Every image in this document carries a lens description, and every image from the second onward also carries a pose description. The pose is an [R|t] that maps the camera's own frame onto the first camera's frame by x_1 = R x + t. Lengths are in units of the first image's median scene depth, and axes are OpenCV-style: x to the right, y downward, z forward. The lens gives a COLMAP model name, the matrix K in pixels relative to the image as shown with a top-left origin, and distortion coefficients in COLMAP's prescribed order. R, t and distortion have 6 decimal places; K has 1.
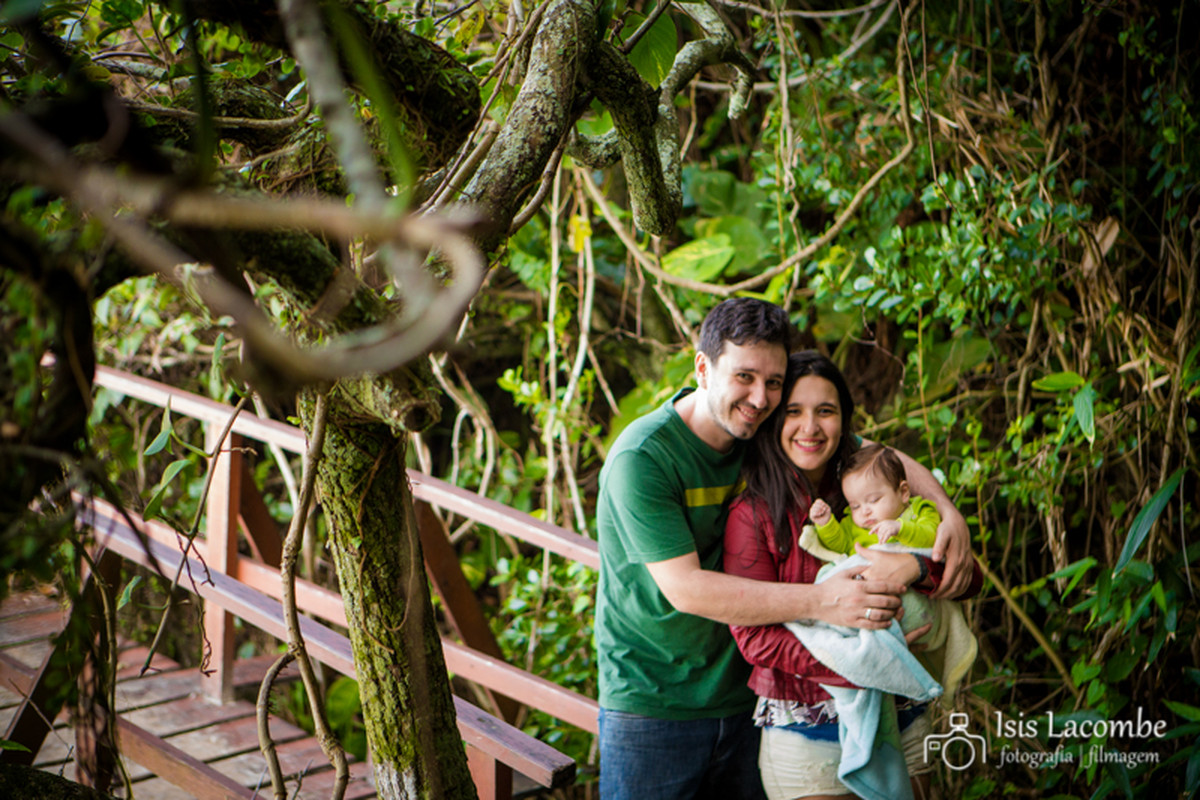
lens RADIAL K [[2287.8, 0, 601.6], [0, 2287.8, 403.8], [0, 0, 1]] dist [0.253975, 0.000000]
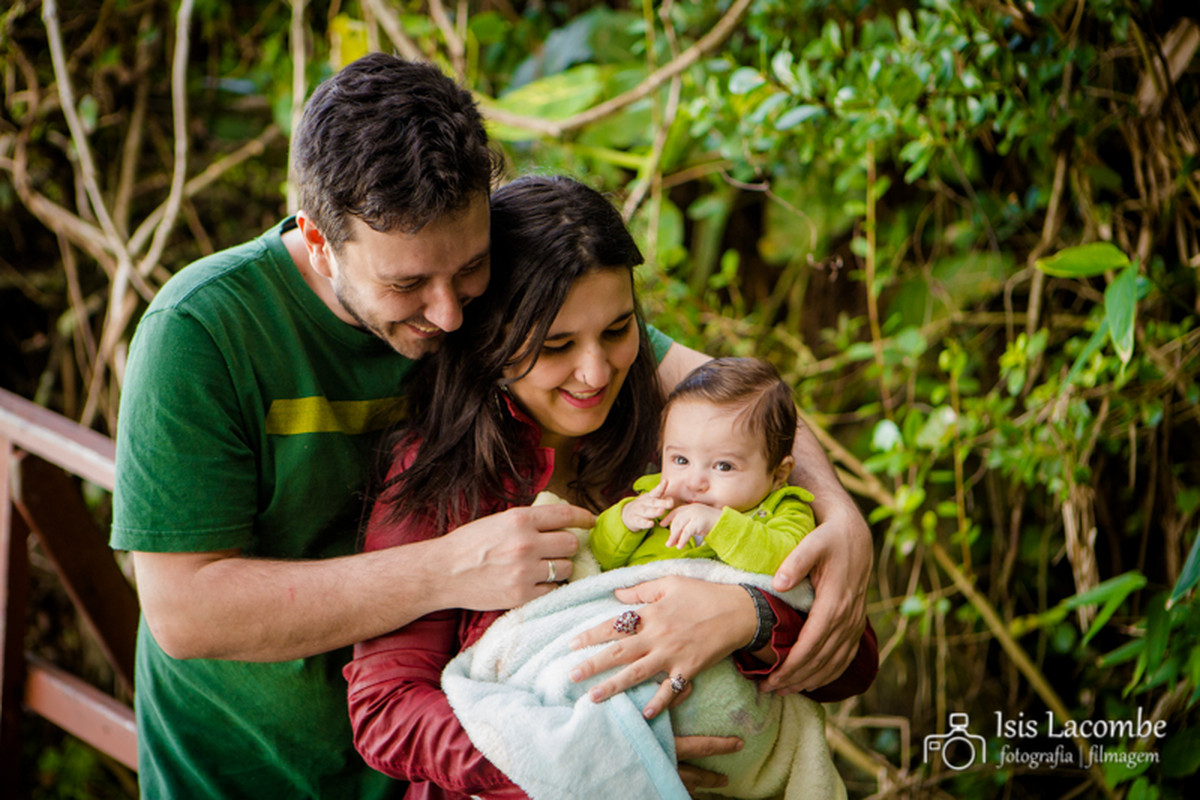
lens RADIAL K [[2287.8, 0, 597.5], [0, 2287.8, 397.9], [0, 0, 1]] dist [0.253975, 0.000000]
pose [[0.999037, 0.024672, -0.036270, 0.090618], [-0.025113, 0.999616, -0.011750, 0.030971], [0.035966, 0.012650, 0.999273, 0.386626]]
